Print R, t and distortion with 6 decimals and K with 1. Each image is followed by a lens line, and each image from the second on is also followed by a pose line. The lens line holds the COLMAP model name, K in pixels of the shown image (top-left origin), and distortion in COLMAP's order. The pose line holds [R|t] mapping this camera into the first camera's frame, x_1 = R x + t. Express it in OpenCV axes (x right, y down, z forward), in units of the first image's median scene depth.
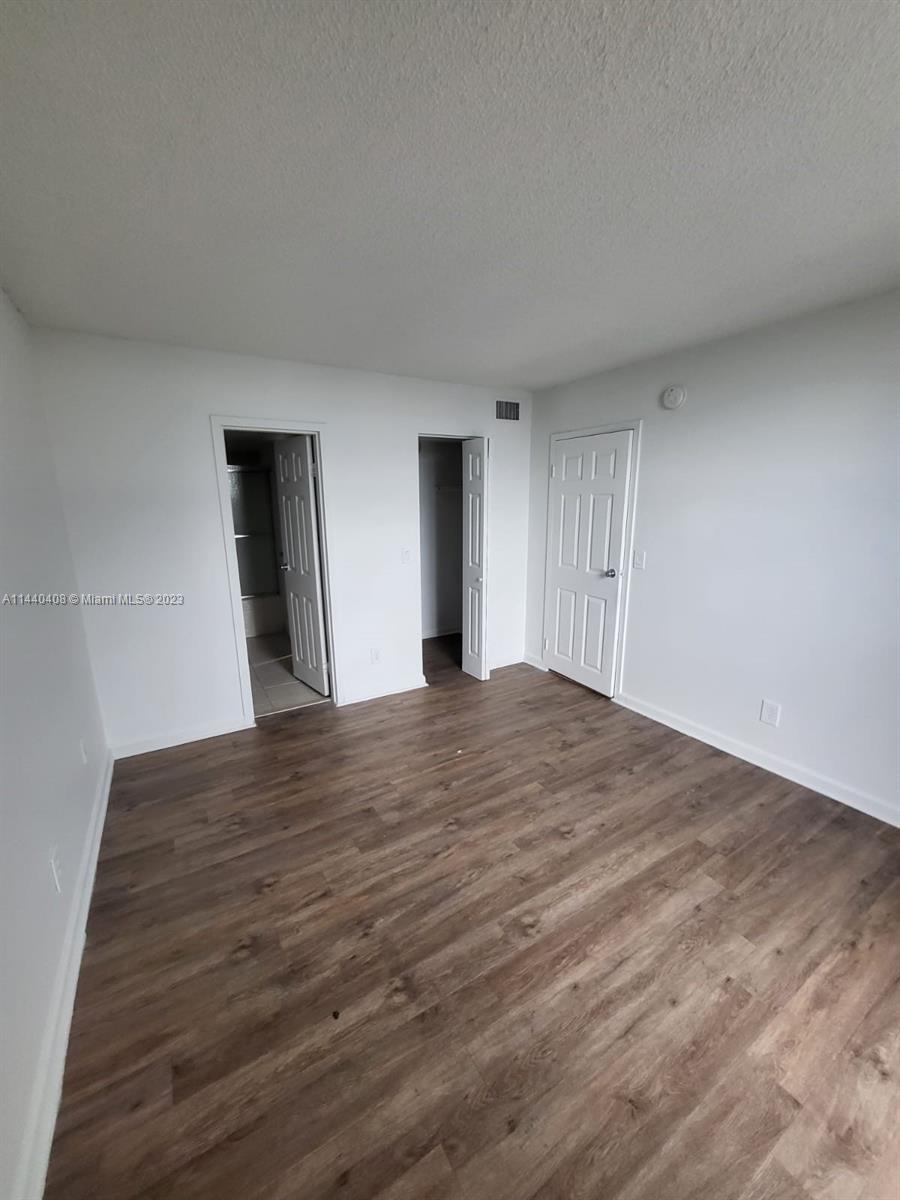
lens RADIAL K [[472.6, 0, 450.0], [0, 472.6, 600.0], [0, 0, 1]] dist [0.001756, -0.004001]
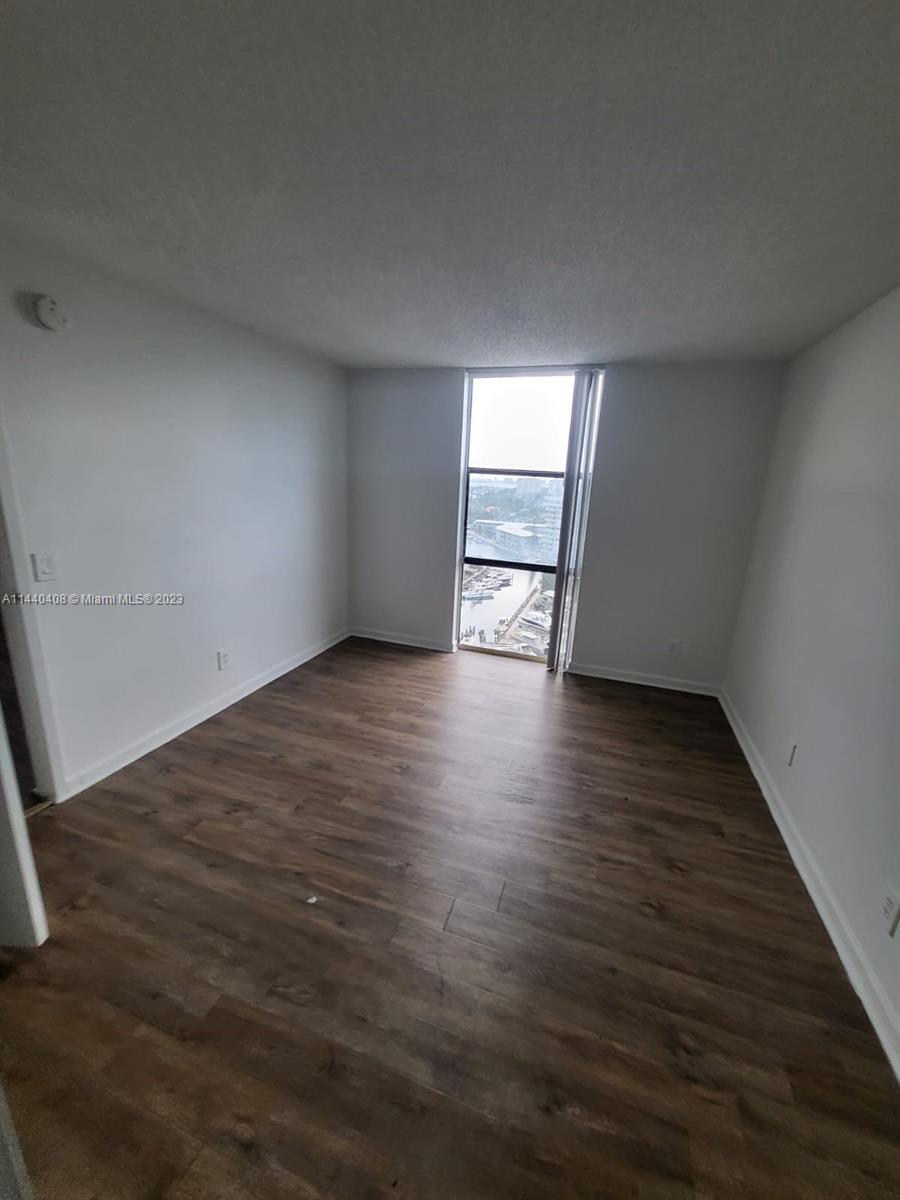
lens RADIAL K [[472.6, 0, 450.0], [0, 472.6, 600.0], [0, 0, 1]] dist [0.001756, -0.004001]
pose [[-0.644028, -0.216280, 0.733792, -0.554681], [0.123300, 0.917316, 0.378589, -0.293975], [-0.755000, 0.334298, -0.564109, 1.319055]]
